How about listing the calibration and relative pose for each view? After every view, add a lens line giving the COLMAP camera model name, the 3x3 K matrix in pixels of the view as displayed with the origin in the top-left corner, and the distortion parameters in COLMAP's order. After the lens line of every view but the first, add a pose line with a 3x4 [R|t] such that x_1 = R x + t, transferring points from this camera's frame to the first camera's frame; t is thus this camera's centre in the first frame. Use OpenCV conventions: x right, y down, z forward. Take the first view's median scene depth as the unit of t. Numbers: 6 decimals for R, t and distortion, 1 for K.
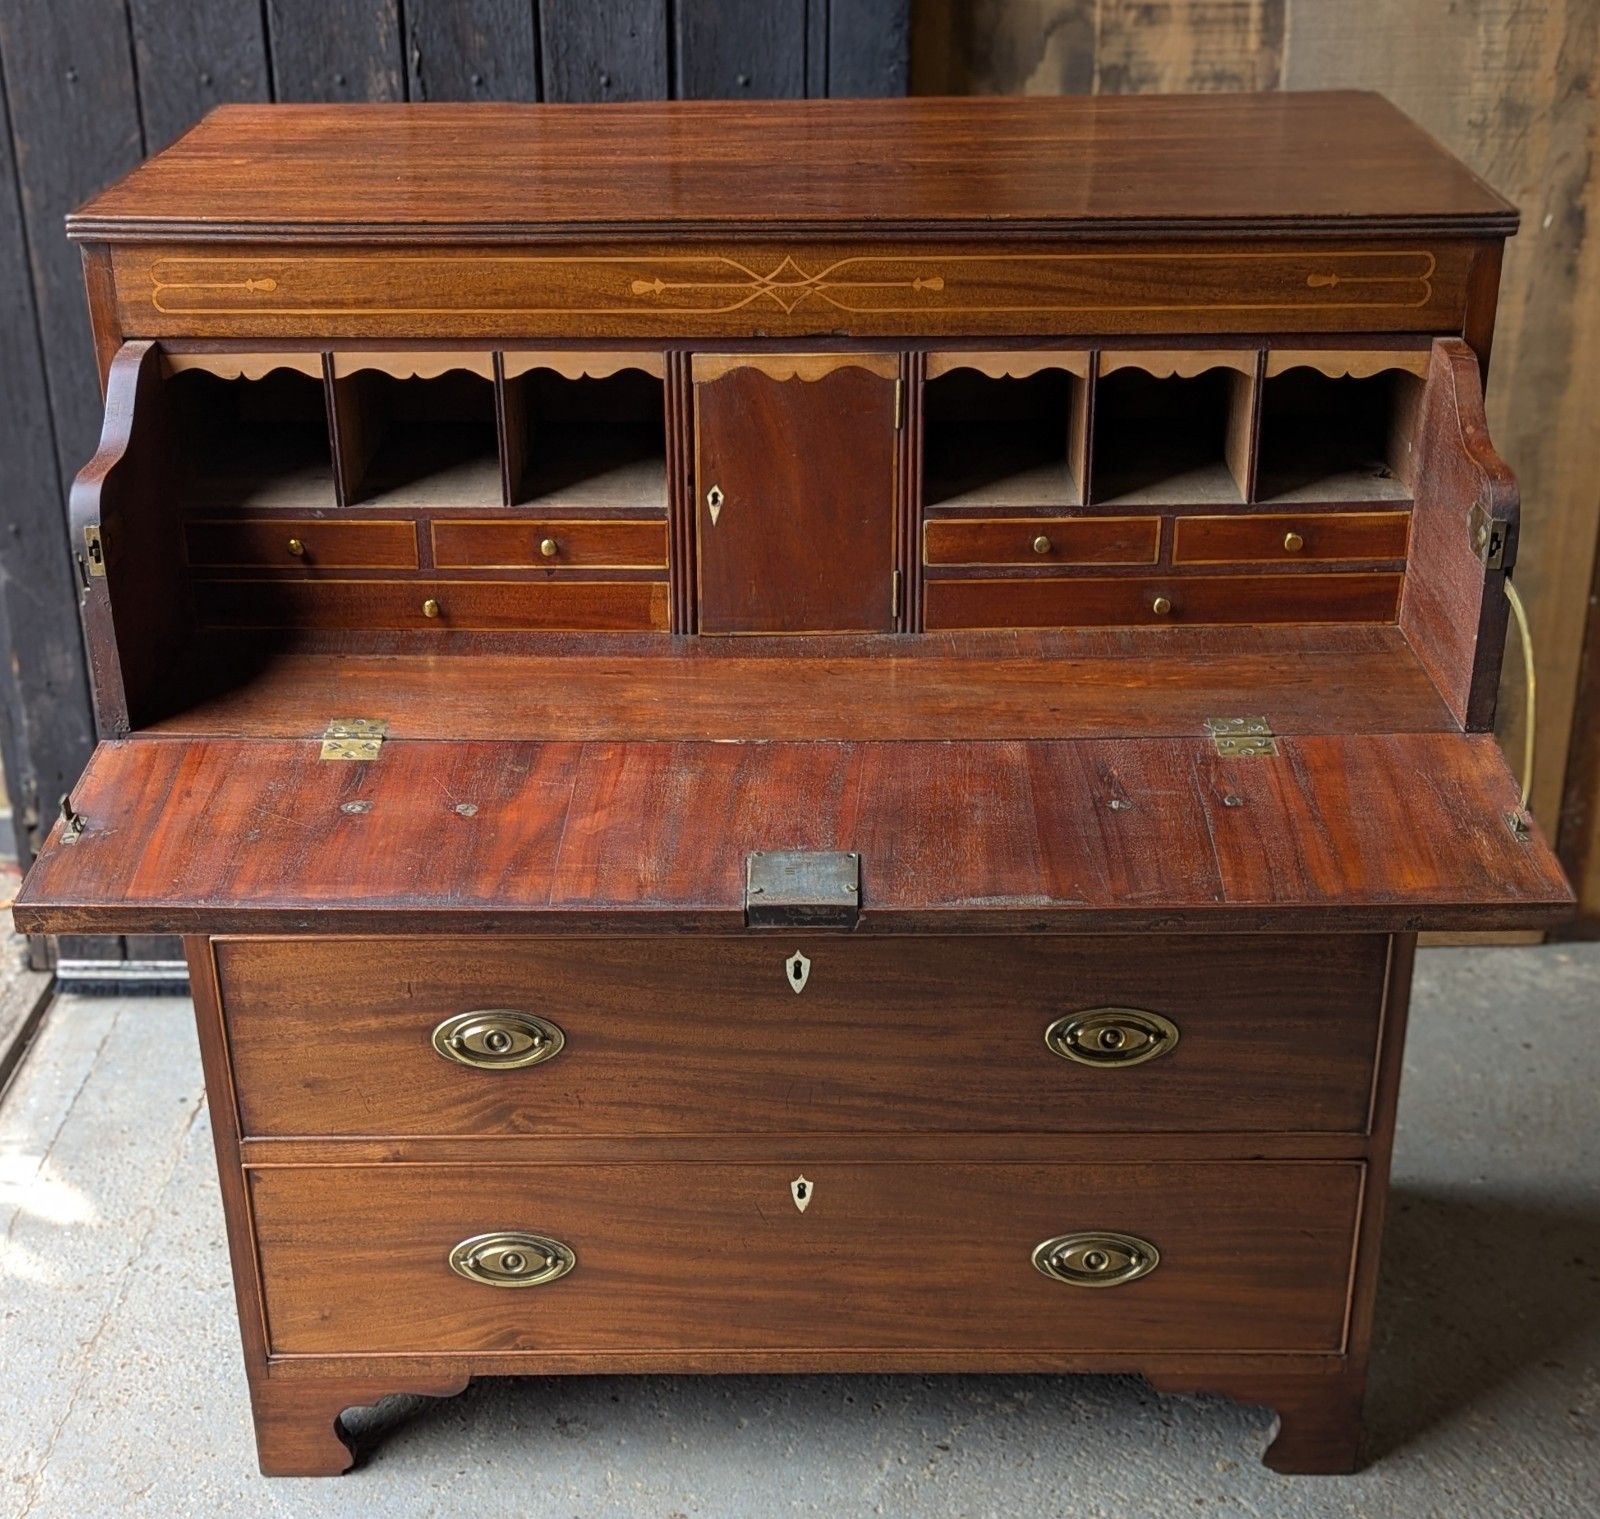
lens RADIAL K [[2418.0, 0, 788.5], [0, 2418.0, 941.0], [0, 0, 1]] dist [0.082710, -0.167165]
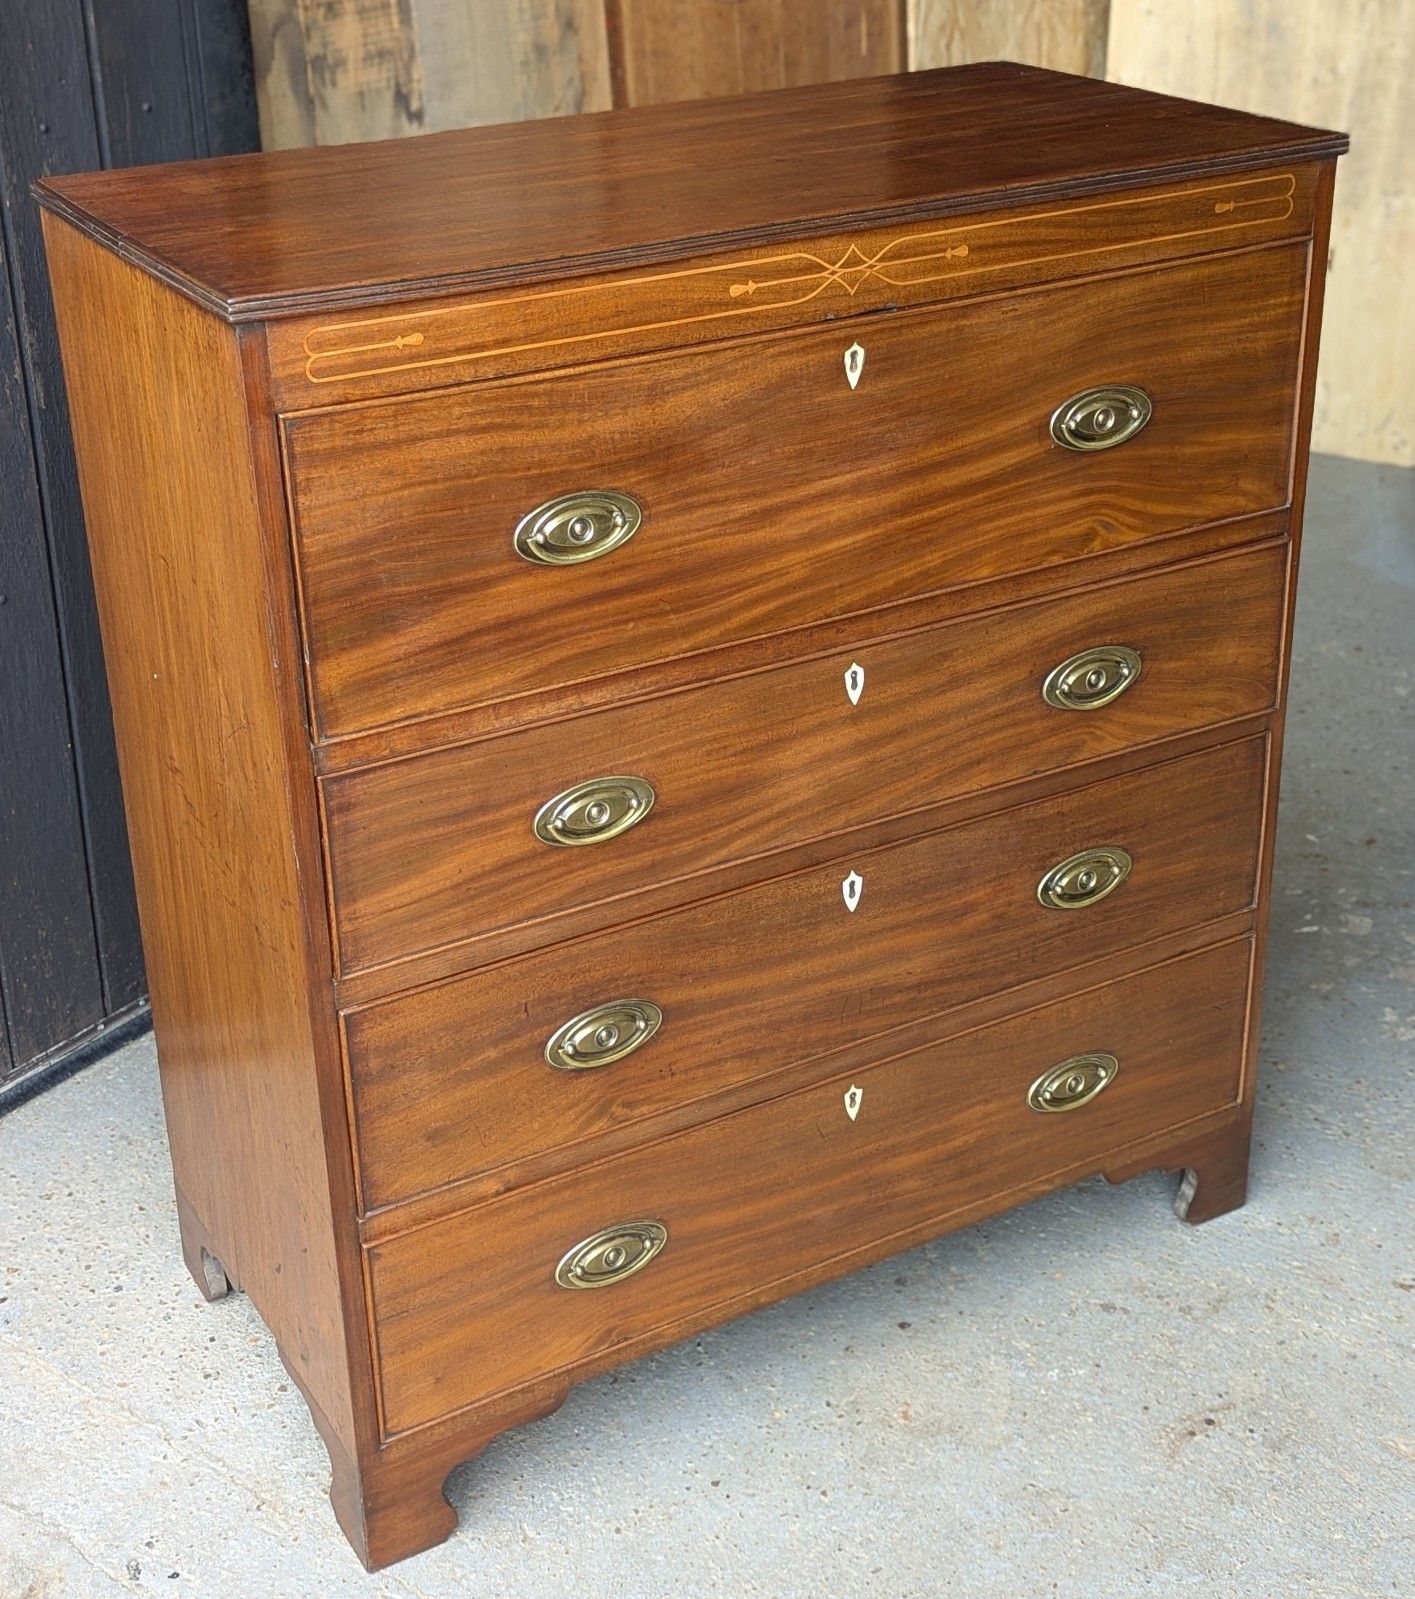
lens RADIAL K [[2319.8, 0, 707.4], [0, 2319.8, 680.5], [0, 0, 1]] dist [0.207398, -0.885512]
pose [[0.860383, -0.212660, 0.463159, -0.491092], [0.246860, 0.968955, -0.013680, -0.076911], [-0.445871, 0.126106, 0.886169, 0.098179]]
